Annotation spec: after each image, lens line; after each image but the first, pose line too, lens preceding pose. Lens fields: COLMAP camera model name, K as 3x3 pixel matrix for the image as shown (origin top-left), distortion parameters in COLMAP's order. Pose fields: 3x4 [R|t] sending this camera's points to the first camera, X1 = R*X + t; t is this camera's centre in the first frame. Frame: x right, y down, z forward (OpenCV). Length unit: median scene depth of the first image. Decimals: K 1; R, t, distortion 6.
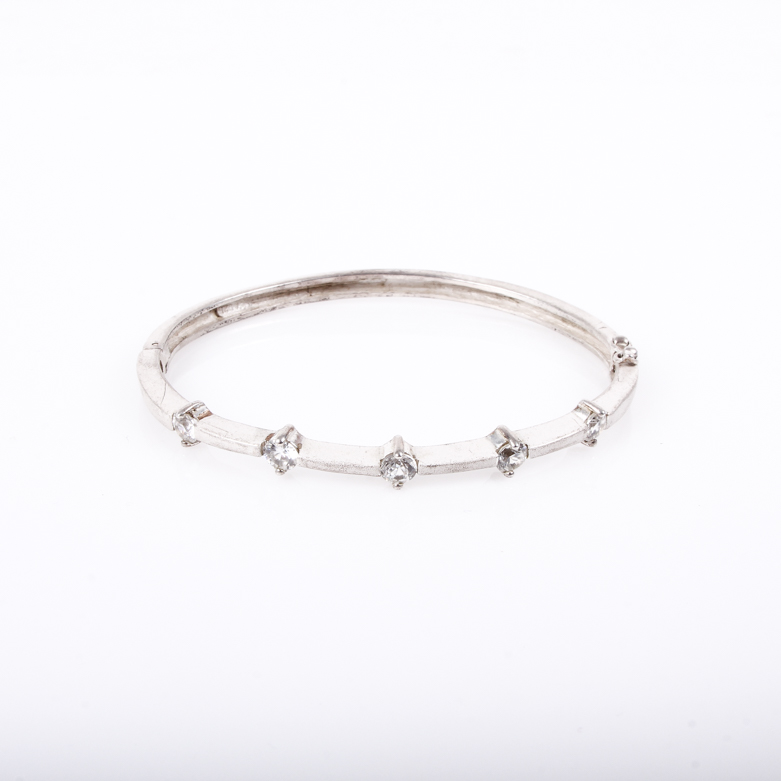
lens RADIAL K [[1542.9, 0, 390.5], [0, 1542.9, 390.5], [0, 0, 1]] dist [-0.087390, -0.343103]
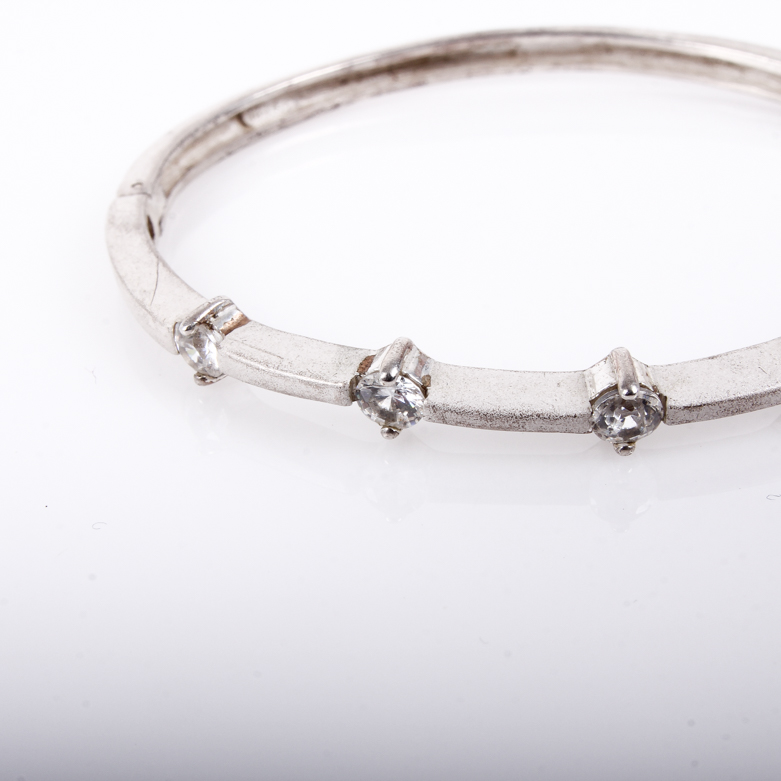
lens RADIAL K [[1542.9, 0, 390.5], [0, 1542.9, 390.5], [0, 0, 1]] dist [-0.087390, -0.343103]
pose [[0.997750, -0.061117, -0.027574, -0.049724], [0.064349, 0.988376, 0.137740, -0.027355], [0.018836, -0.139205, 0.990084, 0.435555]]
